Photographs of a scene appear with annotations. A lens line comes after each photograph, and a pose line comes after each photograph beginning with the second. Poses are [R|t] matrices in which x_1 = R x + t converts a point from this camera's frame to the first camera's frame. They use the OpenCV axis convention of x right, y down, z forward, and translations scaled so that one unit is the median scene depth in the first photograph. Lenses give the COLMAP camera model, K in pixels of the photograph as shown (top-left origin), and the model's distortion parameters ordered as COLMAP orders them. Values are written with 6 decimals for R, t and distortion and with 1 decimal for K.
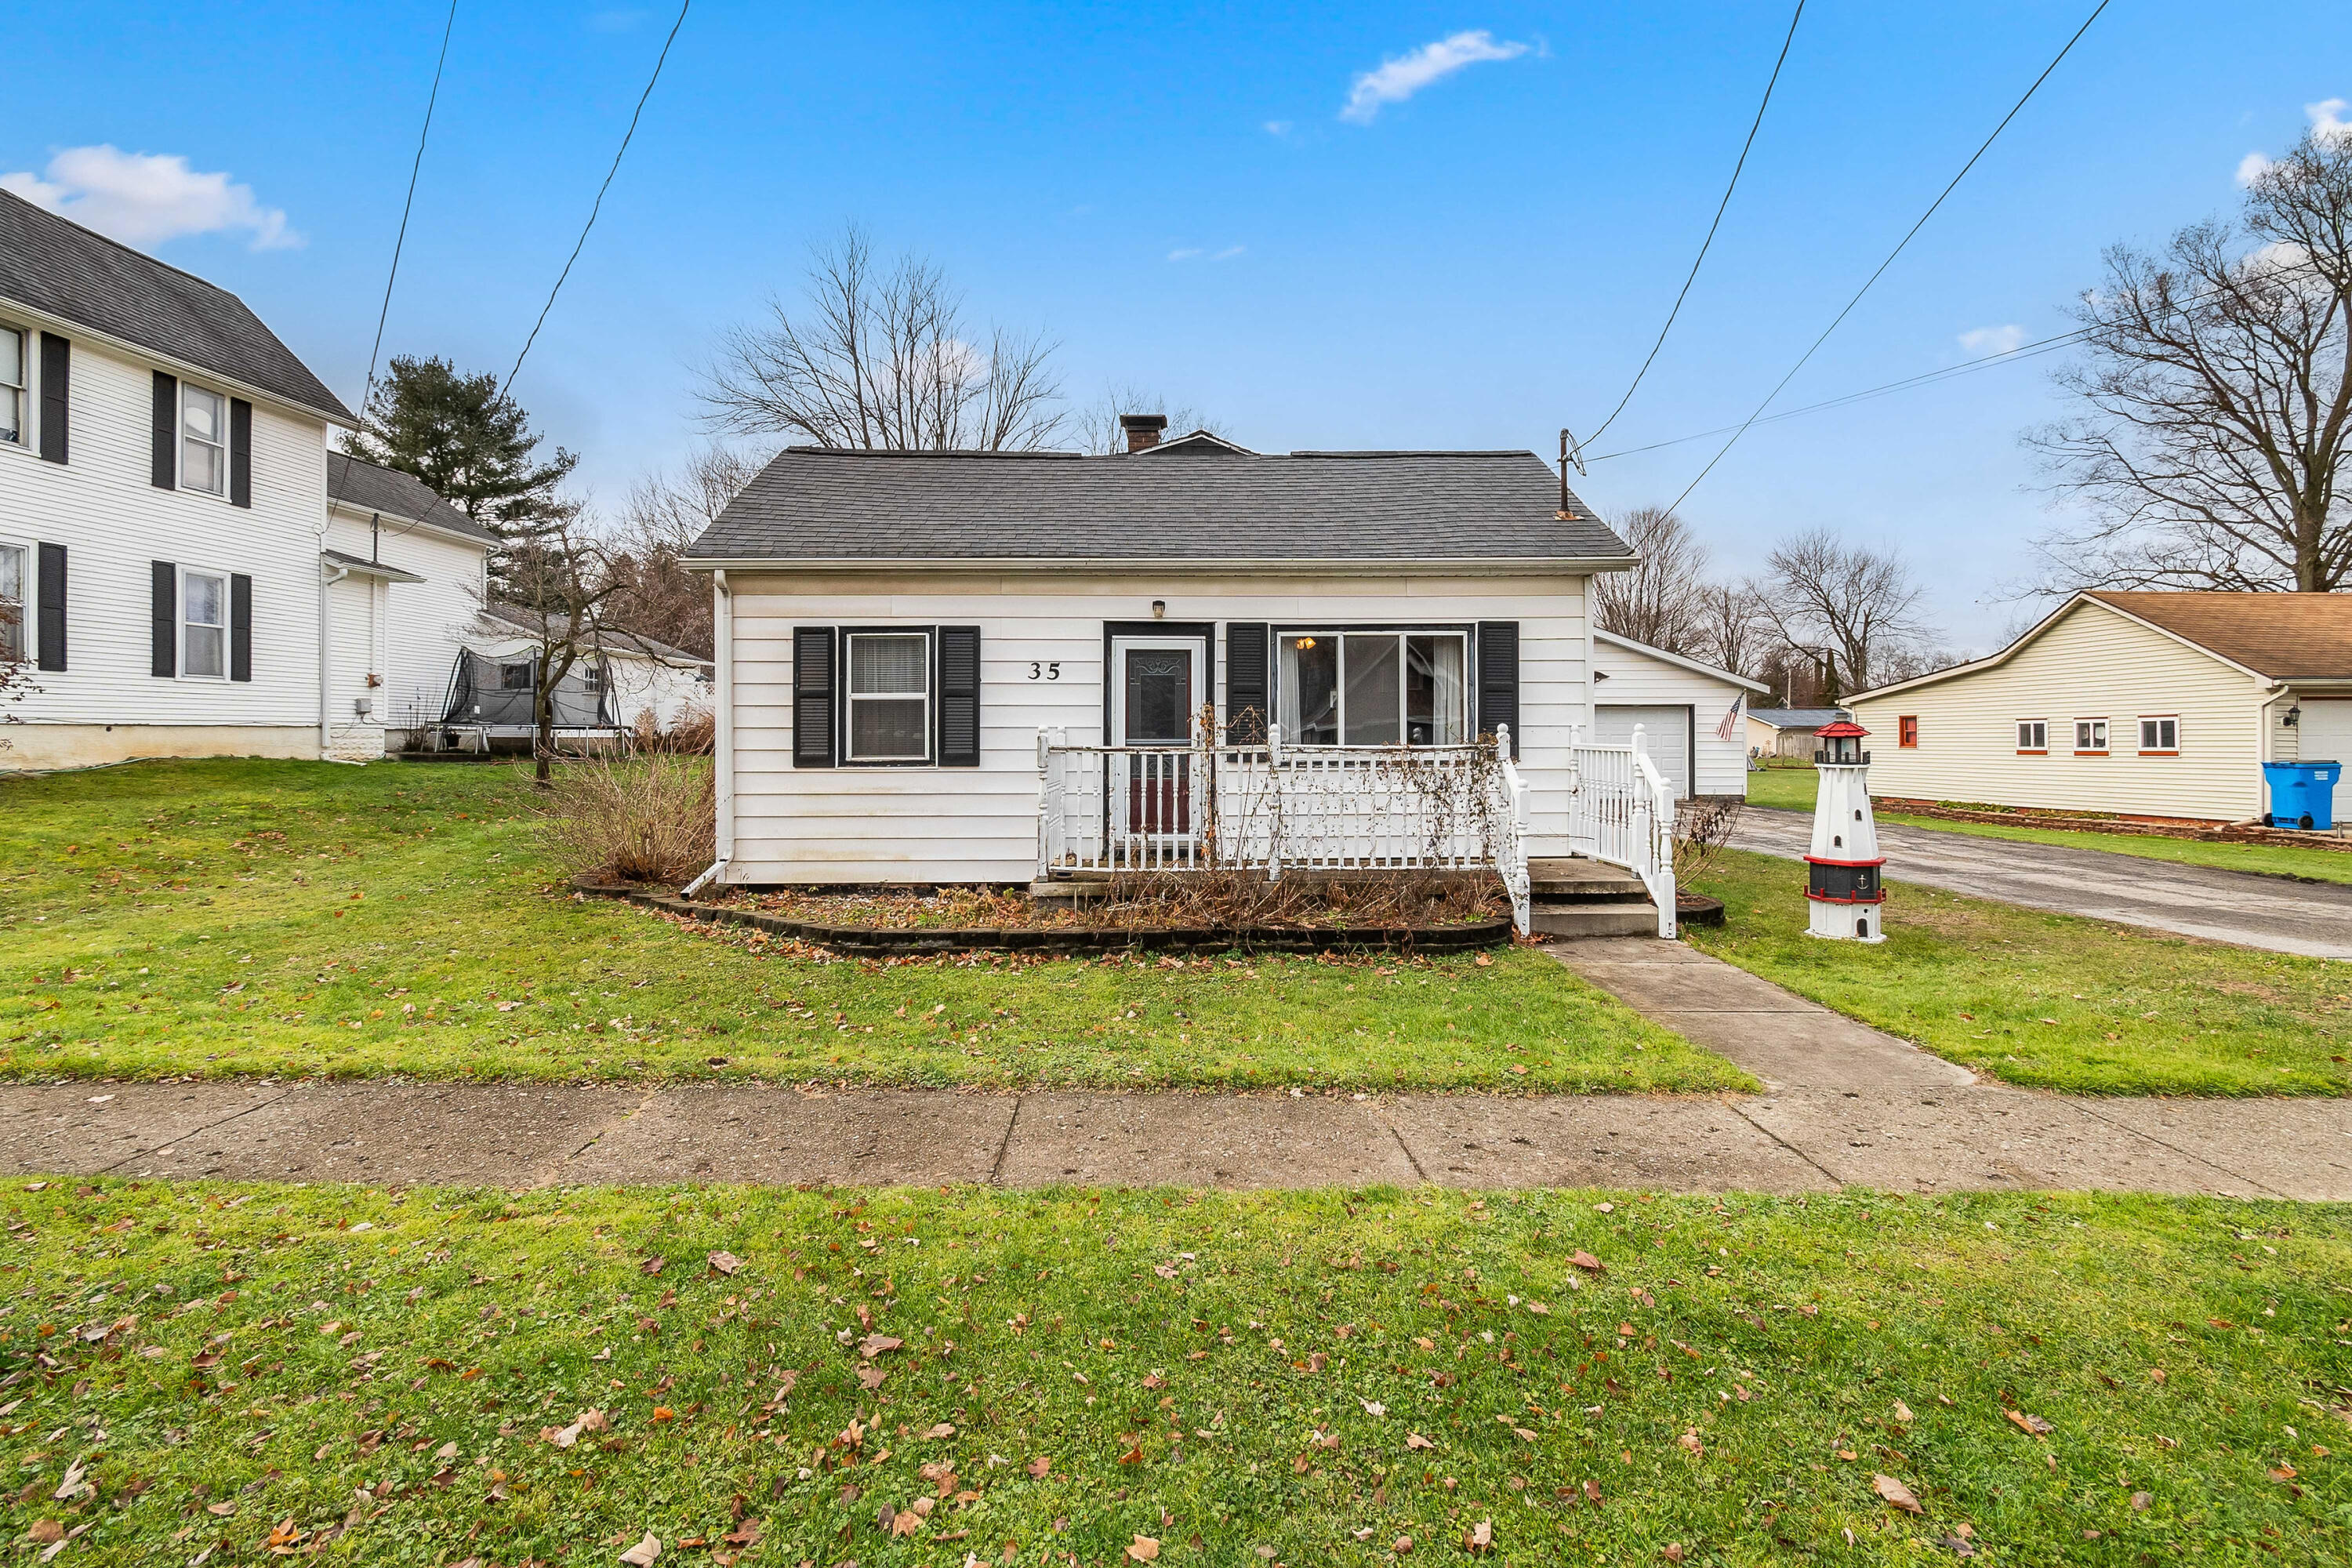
lens RADIAL K [[1060.1, 0, 1163.9], [0, 1060.1, 734.6], [0, 0, 1]] dist [0.003643, -0.000350]
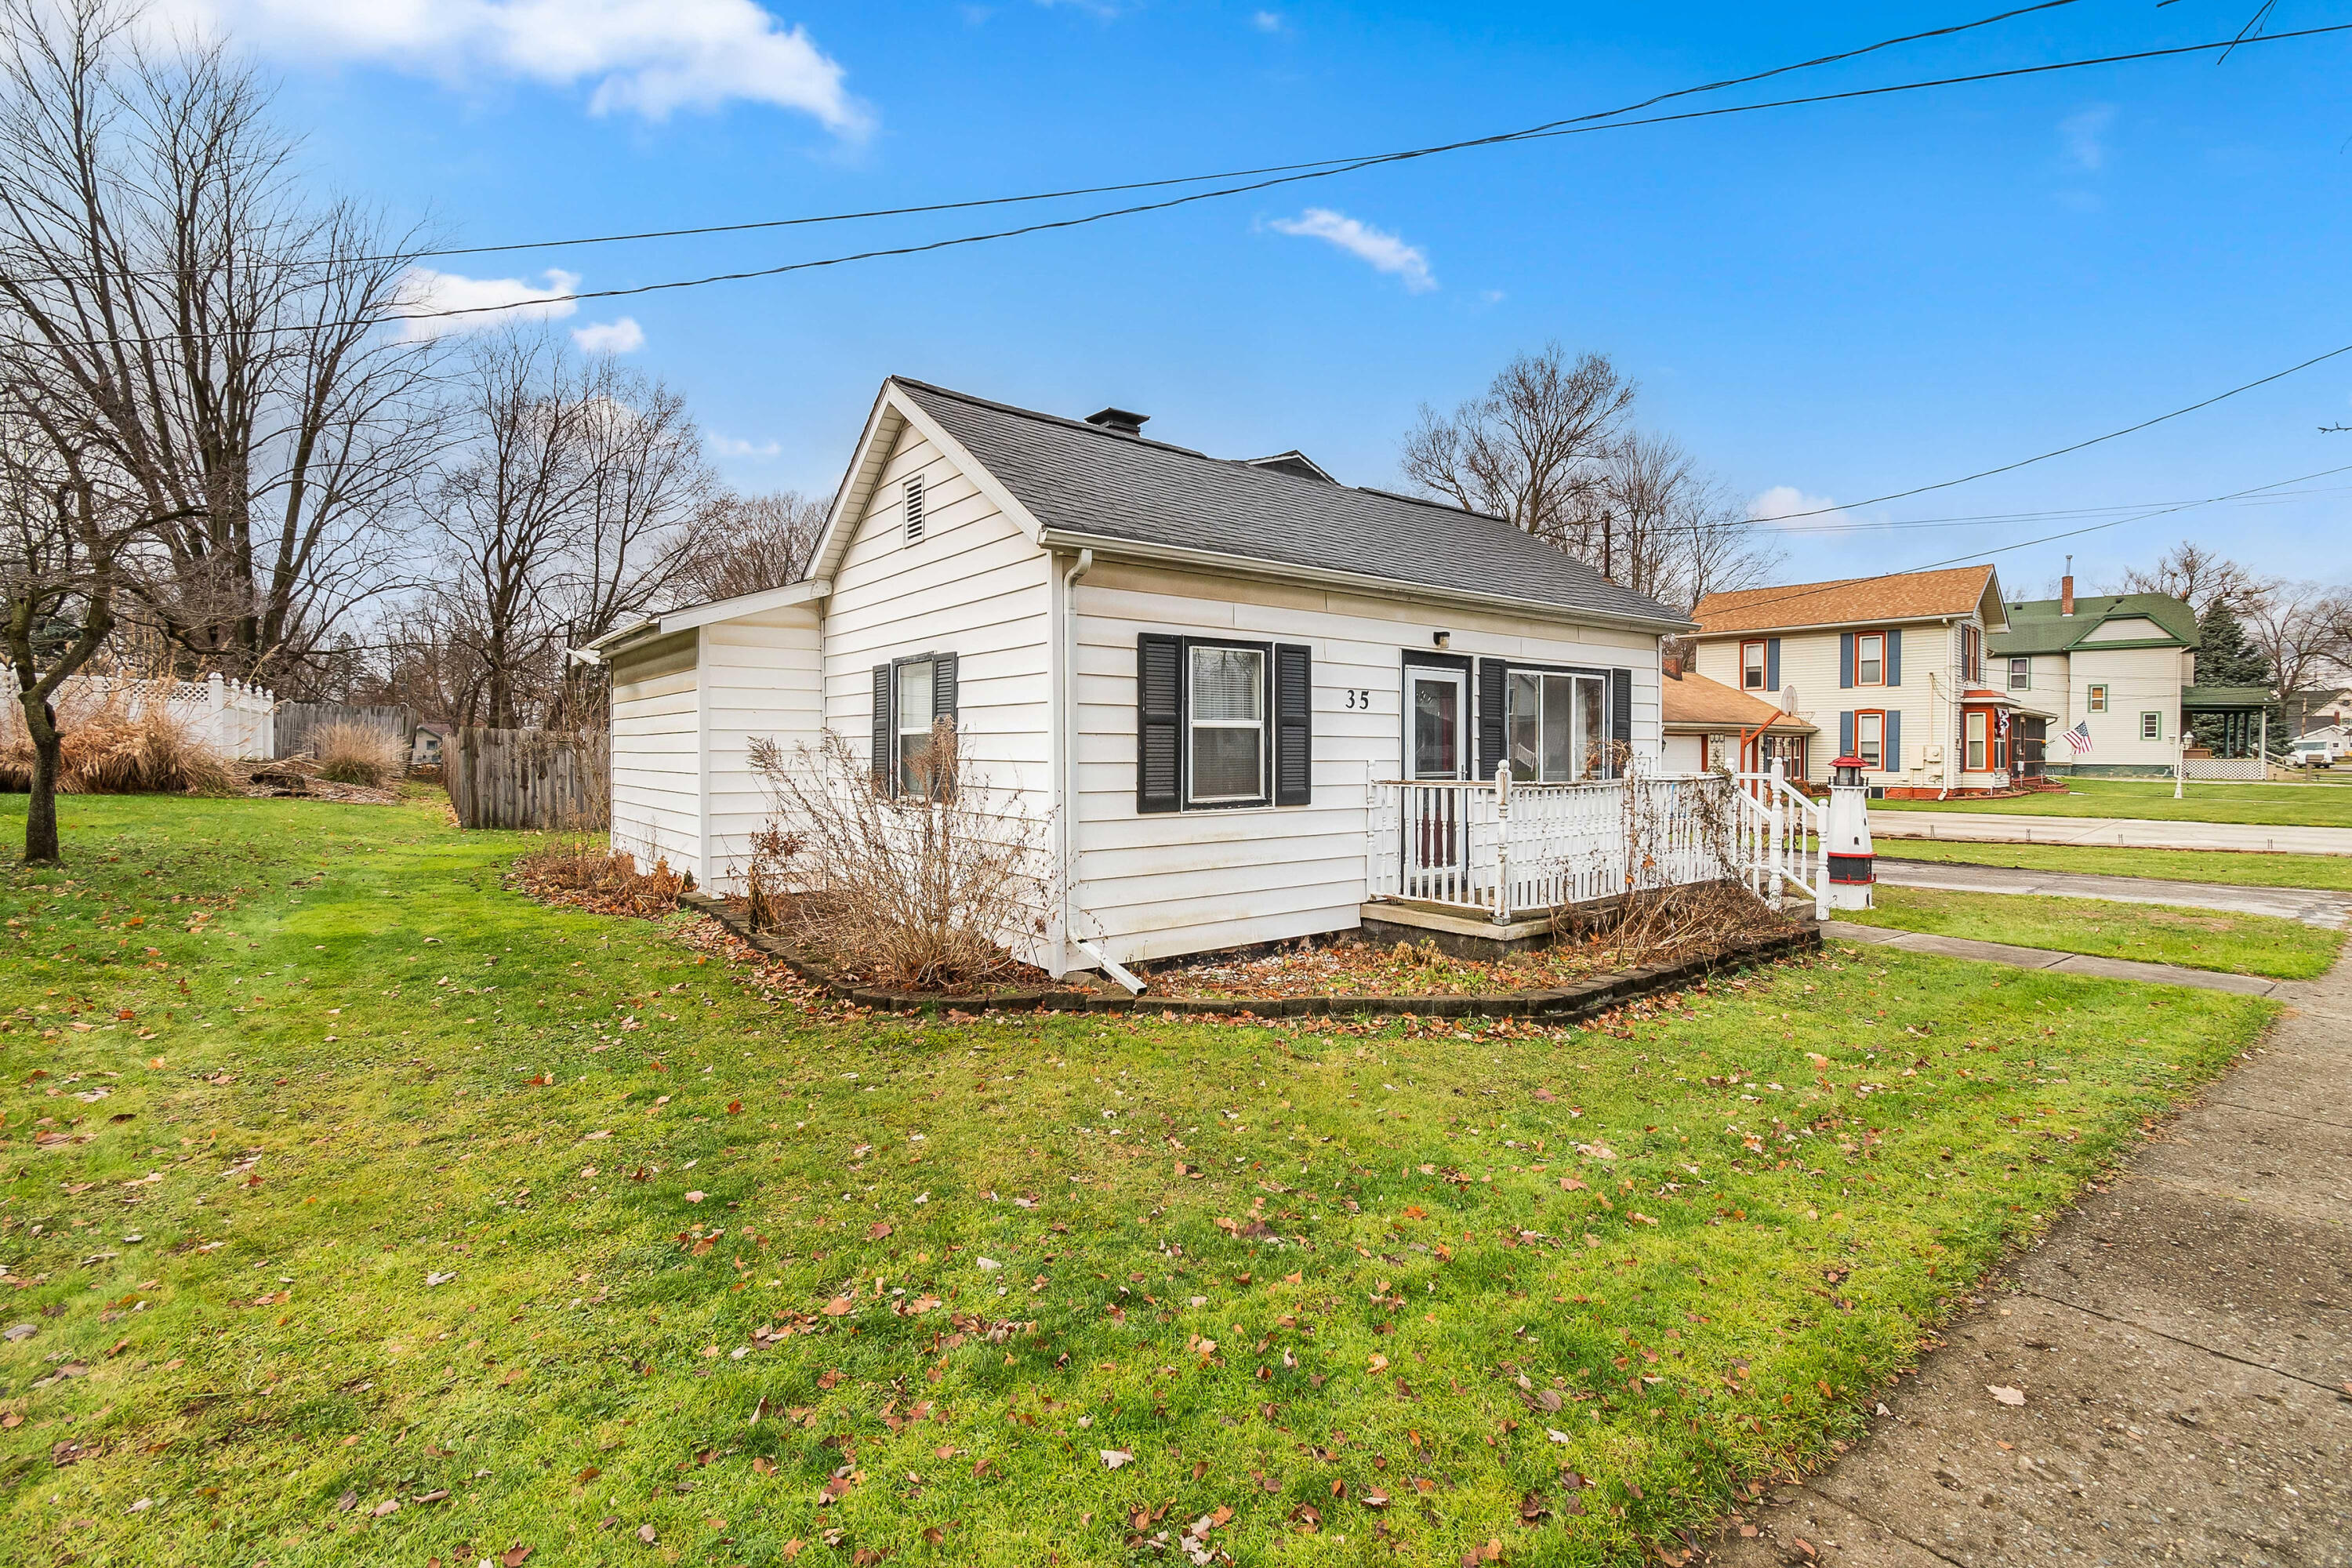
lens RADIAL K [[1060.1, 0, 1172.7], [0, 1060.1, 767.9], [0, 0, 1]] dist [0.003643, -0.000350]
pose [[0.792905, -0.008520, 0.609286, -0.802037], [-0.000764, 0.999888, 0.014977, -0.014117], [-0.609345, -0.012341, 0.792809, 0.367624]]
